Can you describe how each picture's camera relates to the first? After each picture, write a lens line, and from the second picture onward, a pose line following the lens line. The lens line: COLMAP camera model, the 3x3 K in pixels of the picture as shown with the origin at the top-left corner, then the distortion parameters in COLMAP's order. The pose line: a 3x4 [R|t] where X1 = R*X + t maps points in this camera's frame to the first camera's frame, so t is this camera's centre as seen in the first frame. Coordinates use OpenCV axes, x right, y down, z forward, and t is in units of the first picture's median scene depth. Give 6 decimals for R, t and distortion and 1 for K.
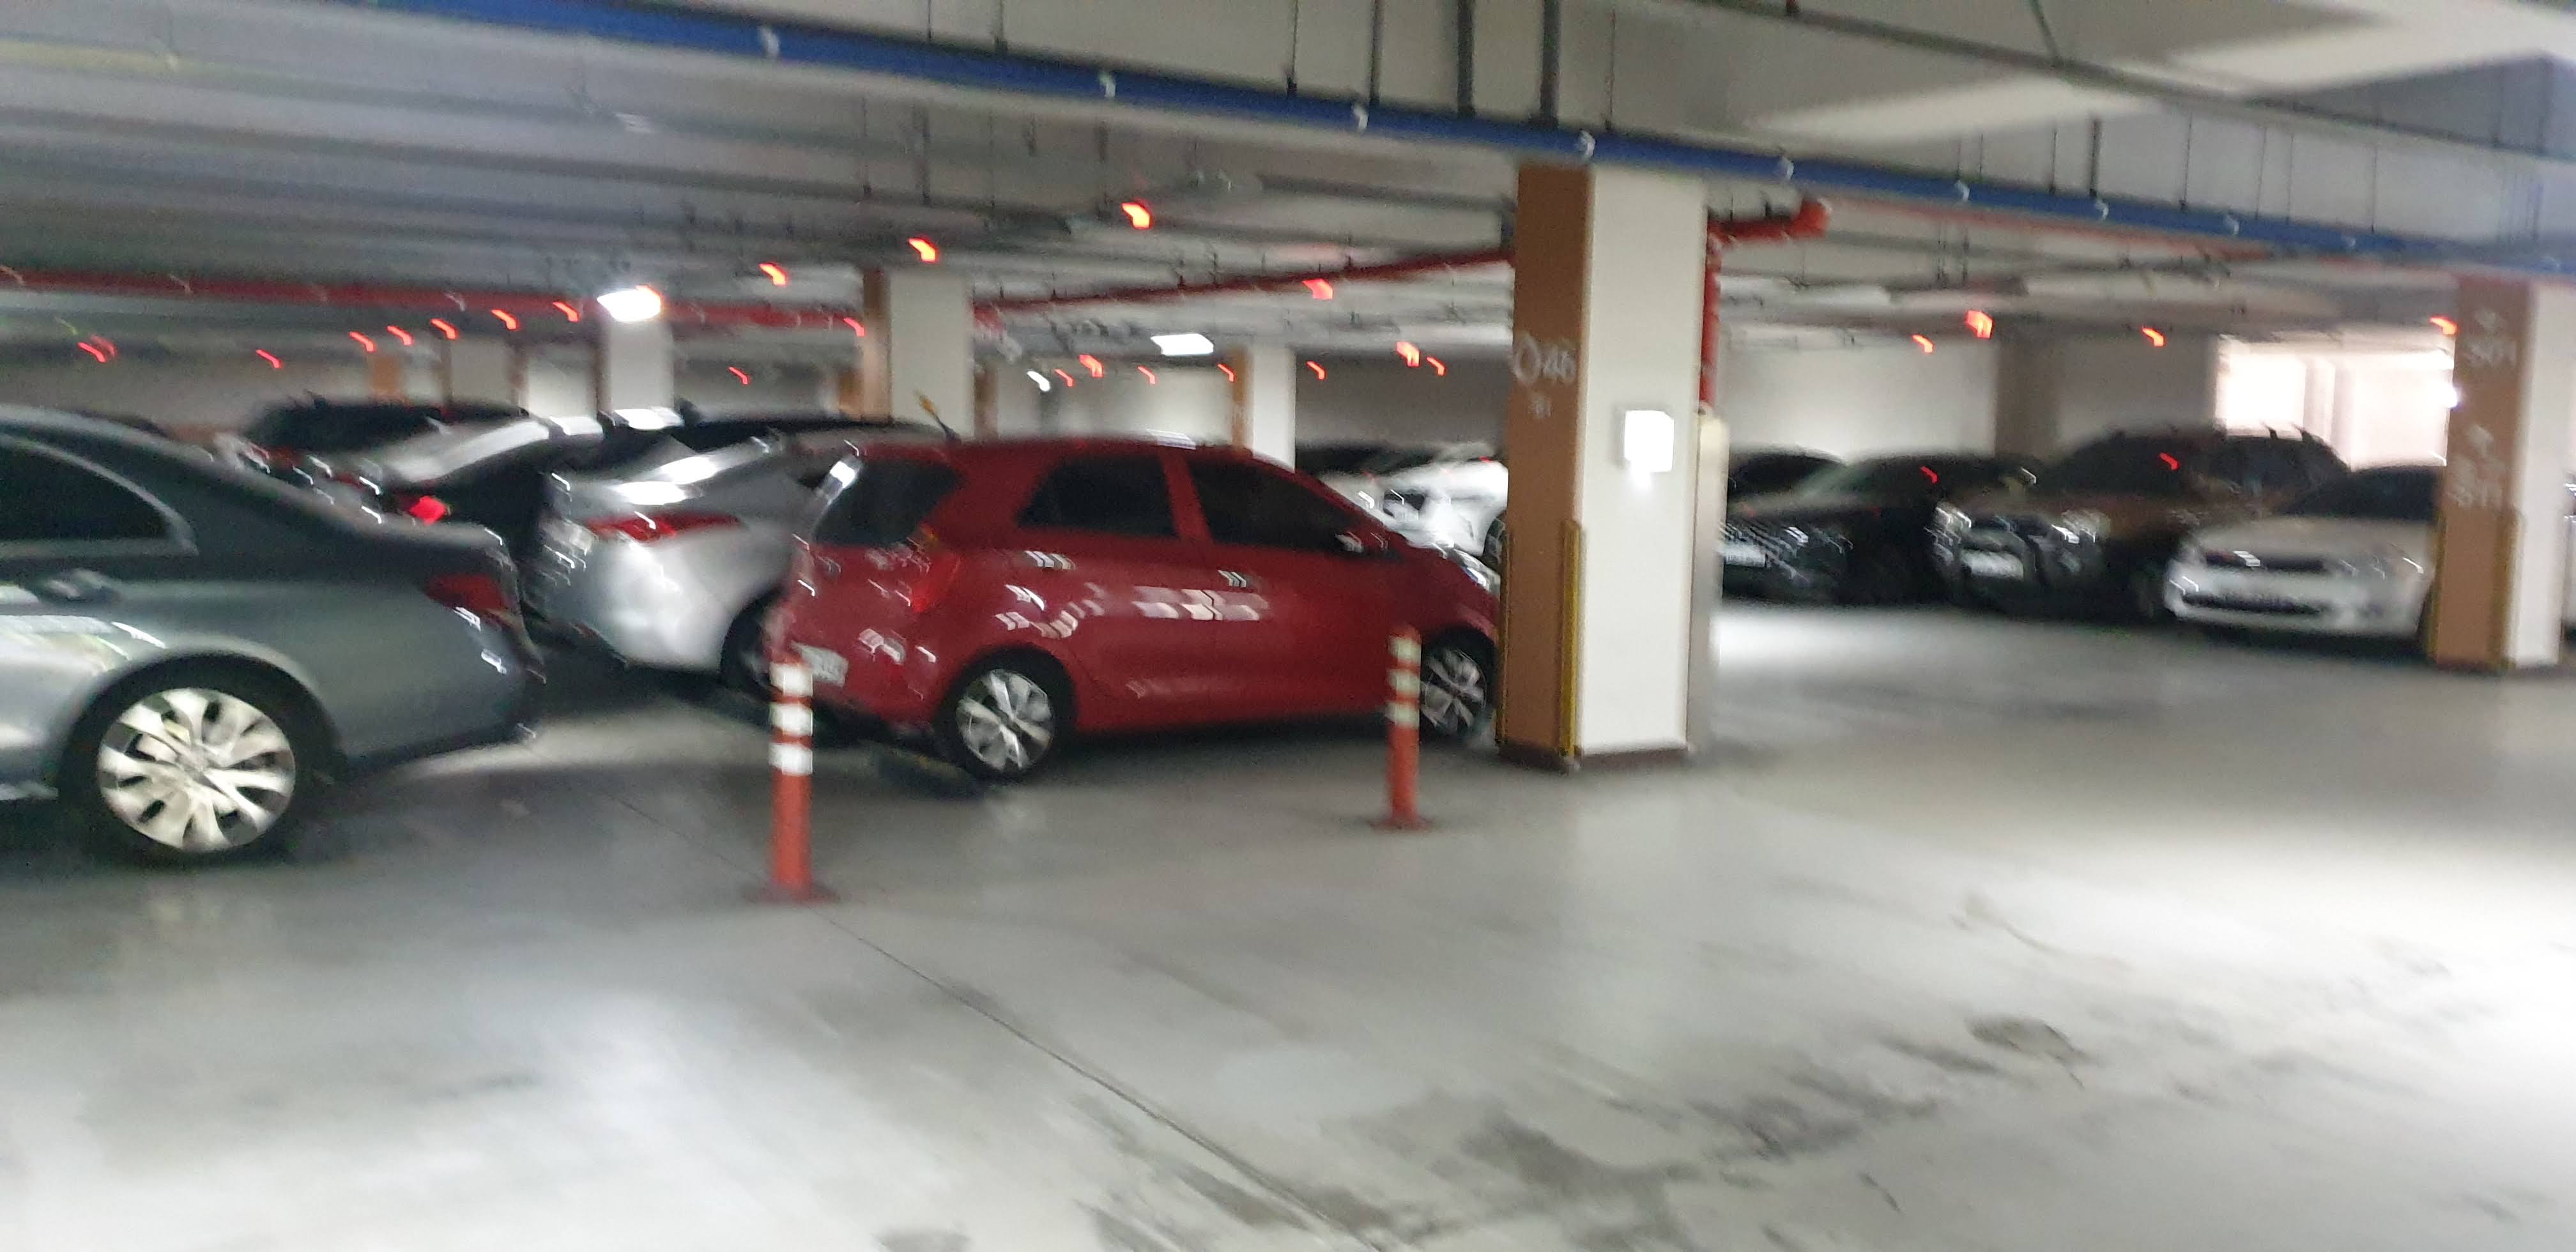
lens RADIAL K [[2063.2, 0, 1285.5], [0, 2063.2, 634.5], [0, 0, 1]] dist [0.049042, -0.001986]
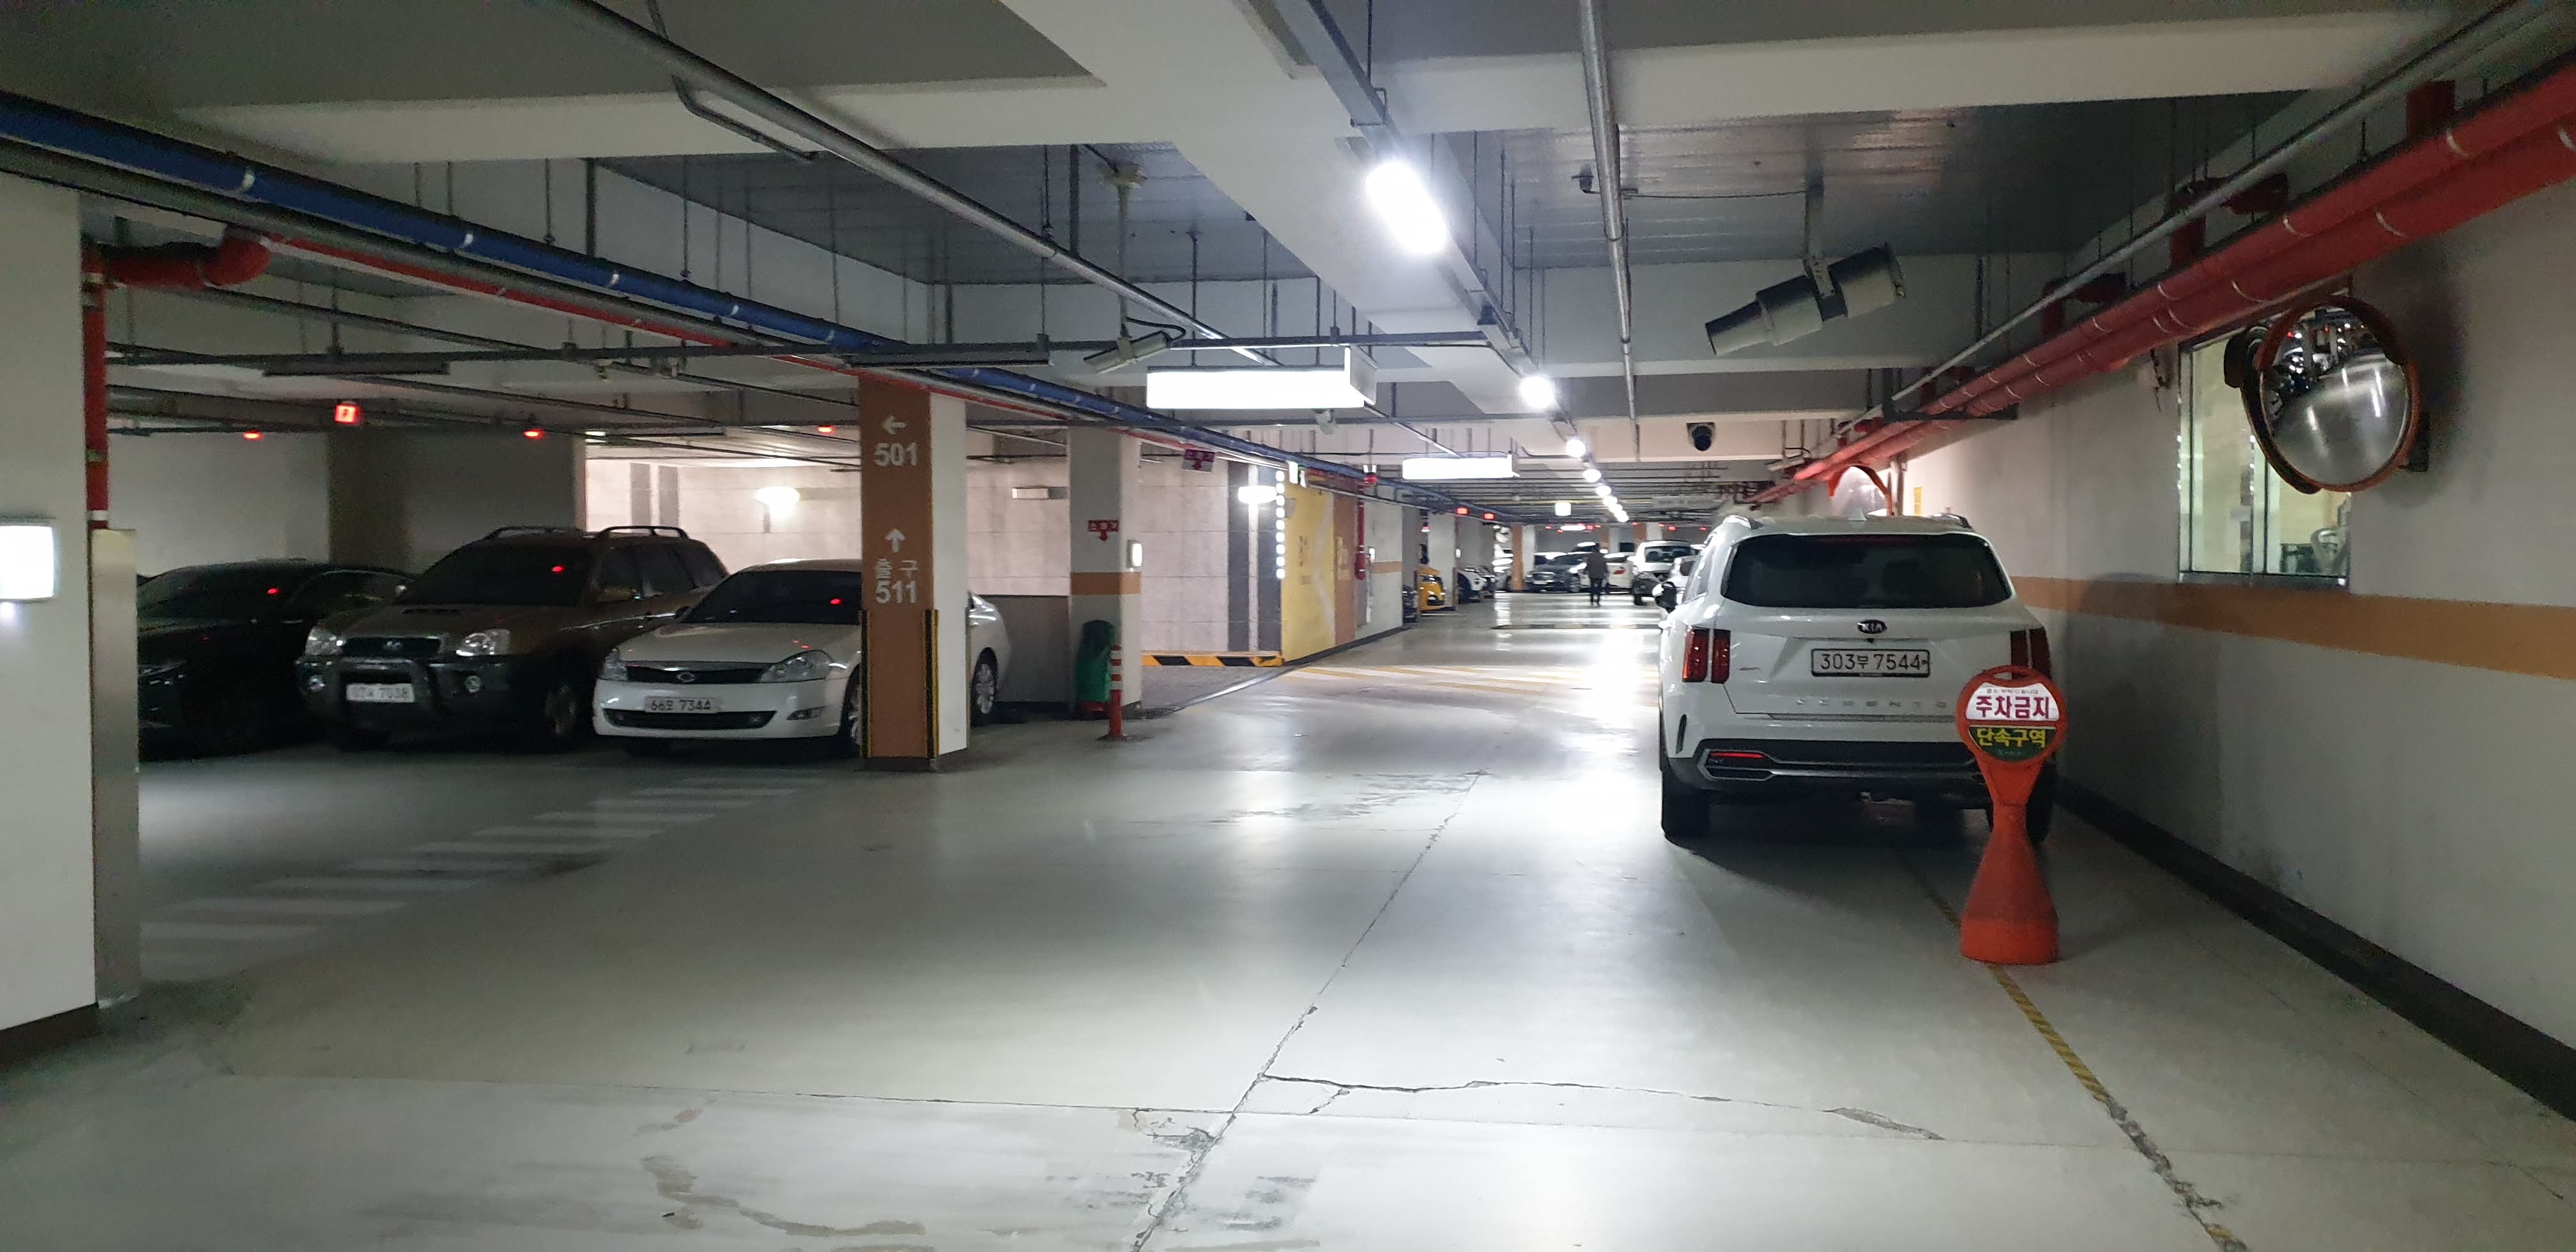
lens RADIAL K [[2063.2, 0, 1285.5], [0, 2063.2, 634.5], [0, 0, 1]] dist [0.049042, -0.001986]
pose [[0.670150, -0.050558, 0.740502, -0.047650], [0.089739, 0.995878, -0.013220, -0.014893], [-0.736781, 0.075311, 0.671924, 0.163469]]
